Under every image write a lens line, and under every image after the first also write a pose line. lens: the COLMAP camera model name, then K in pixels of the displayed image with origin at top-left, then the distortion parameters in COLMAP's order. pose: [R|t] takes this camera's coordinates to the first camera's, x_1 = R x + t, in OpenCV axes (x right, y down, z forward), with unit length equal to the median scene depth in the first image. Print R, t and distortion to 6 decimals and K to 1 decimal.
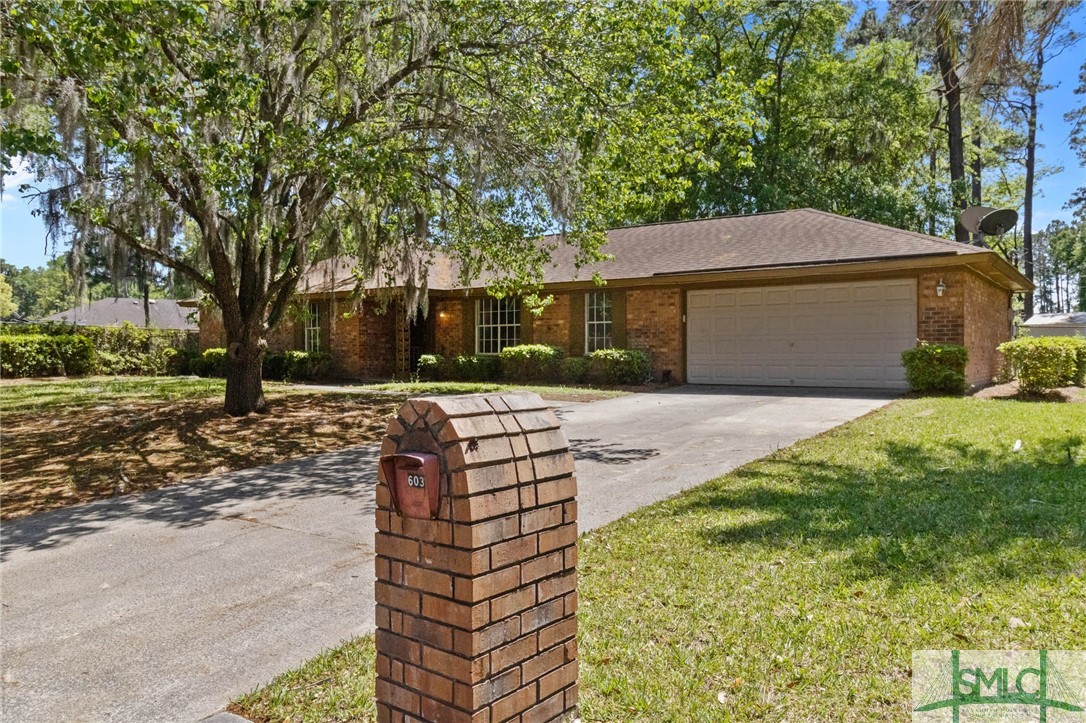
lens RADIAL K [[778.1, 0, 543.0], [0, 778.1, 361.5], [0, 0, 1]] dist [-0.079013, -0.000377]
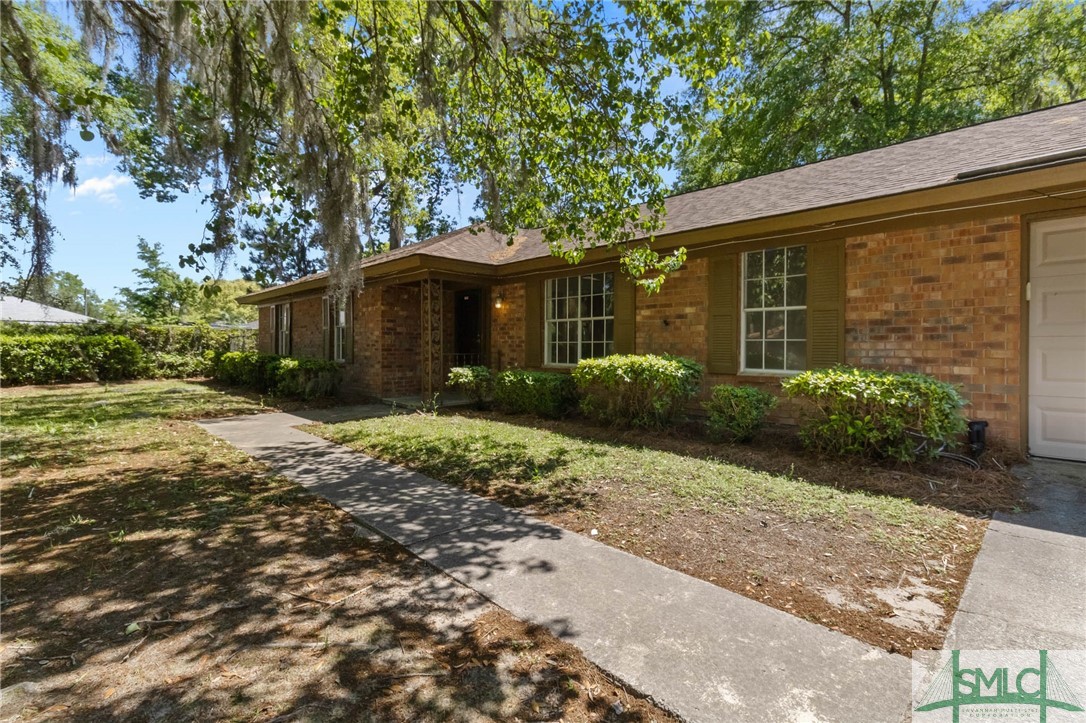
lens RADIAL K [[518.9, 0, 543.8], [0, 518.9, 349.8], [0, 0, 1]] dist [0.002279, 0.000494]
pose [[0.984628, 0.001953, -0.174651, -0.013526], [-0.002698, 0.999988, -0.004033, -0.022131], [0.174641, 0.004442, 0.984622, 0.639899]]
